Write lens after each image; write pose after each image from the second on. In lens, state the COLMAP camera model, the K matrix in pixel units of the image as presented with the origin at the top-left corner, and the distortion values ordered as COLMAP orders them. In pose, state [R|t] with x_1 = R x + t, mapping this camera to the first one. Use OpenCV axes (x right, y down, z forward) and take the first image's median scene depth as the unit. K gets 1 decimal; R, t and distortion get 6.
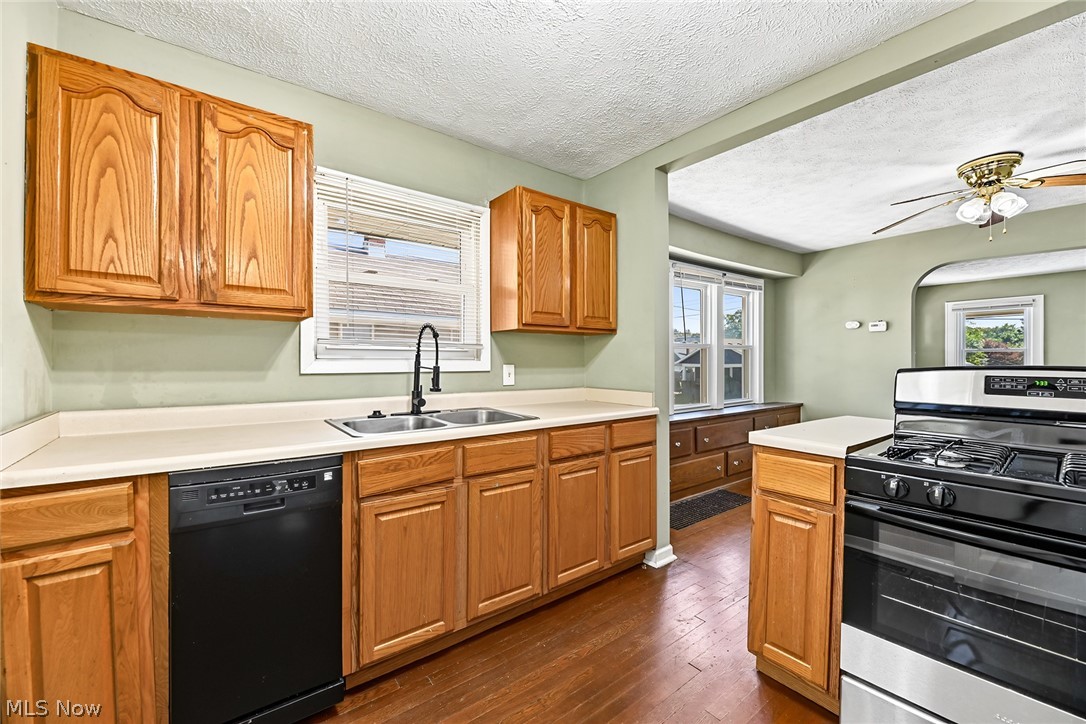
lens RADIAL K [[439.8, 0, 538.2], [0, 439.8, 364.2], [0, 0, 1]] dist [-0.004442, -0.000383]
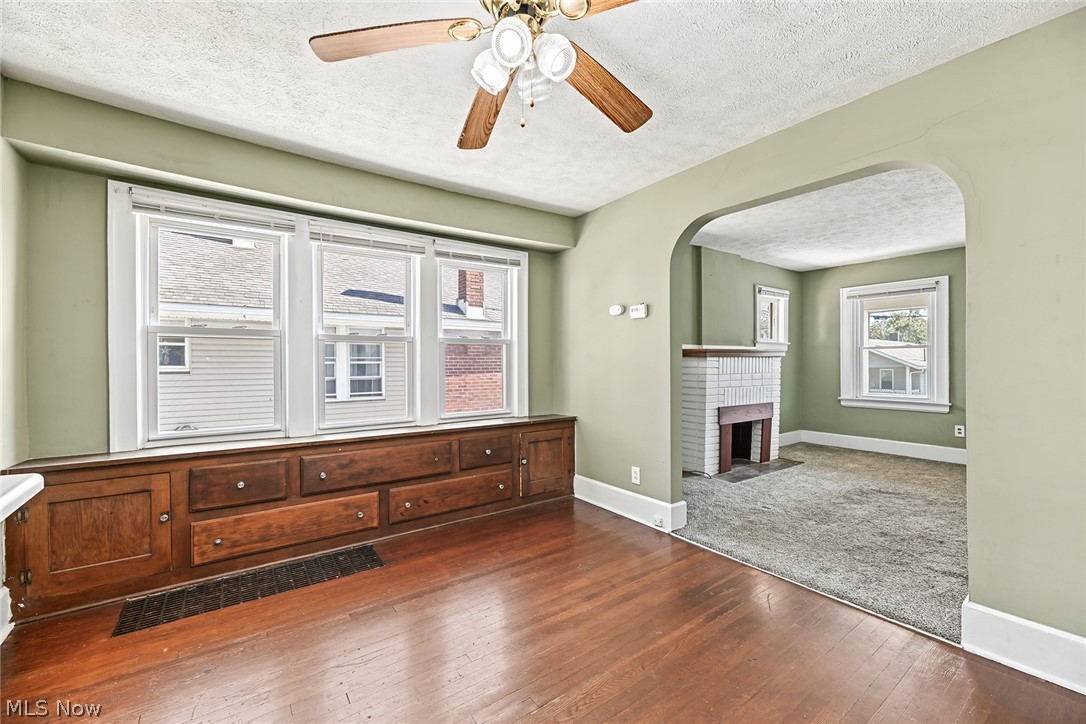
lens RADIAL K [[439.8, 0, 547.5], [0, 439.8, 365.2], [0, 0, 1]] dist [-0.004442, -0.000383]
pose [[0.999706, -0.000474, -0.024240, 0.856302], [0.000445, 0.999999, -0.001191, 0.002612], [0.024240, 0.001180, 0.999705, 0.376992]]
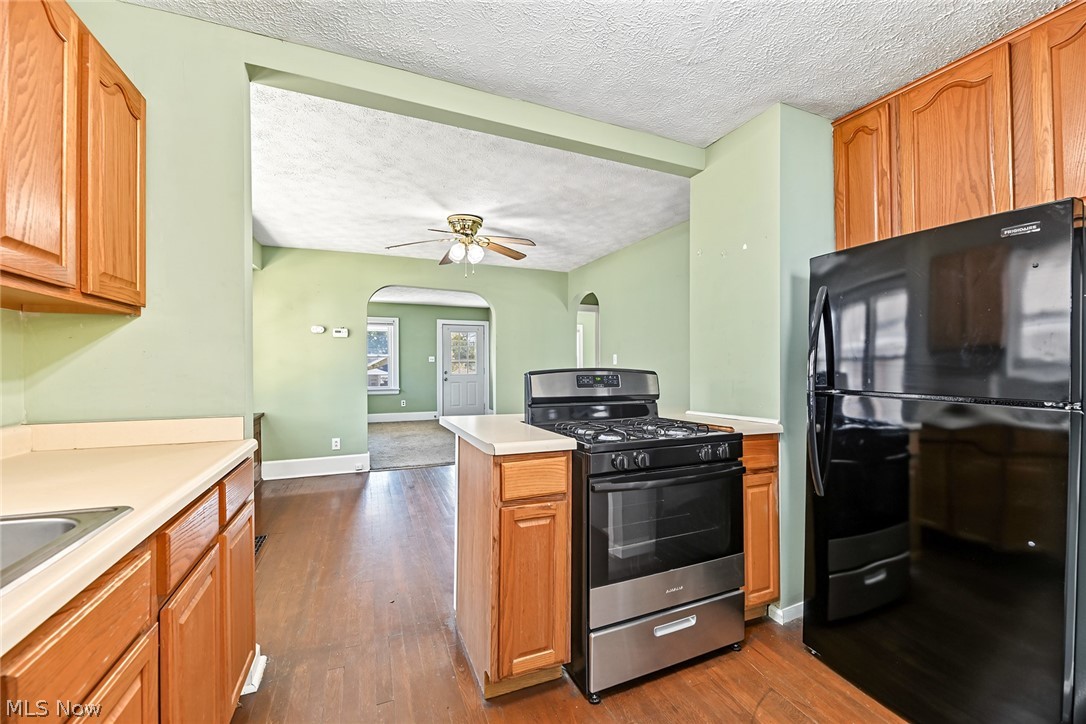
lens RADIAL K [[439.8, 0, 560.5], [0, 439.8, 363.6], [0, 0, 1]] dist [-0.004442, -0.000383]
pose [[0.229962, 0.001857, 0.973198, -0.183721], [0.009134, 0.999950, -0.004067, -0.003019], [-0.973157, 0.009825, 0.229934, 0.315423]]
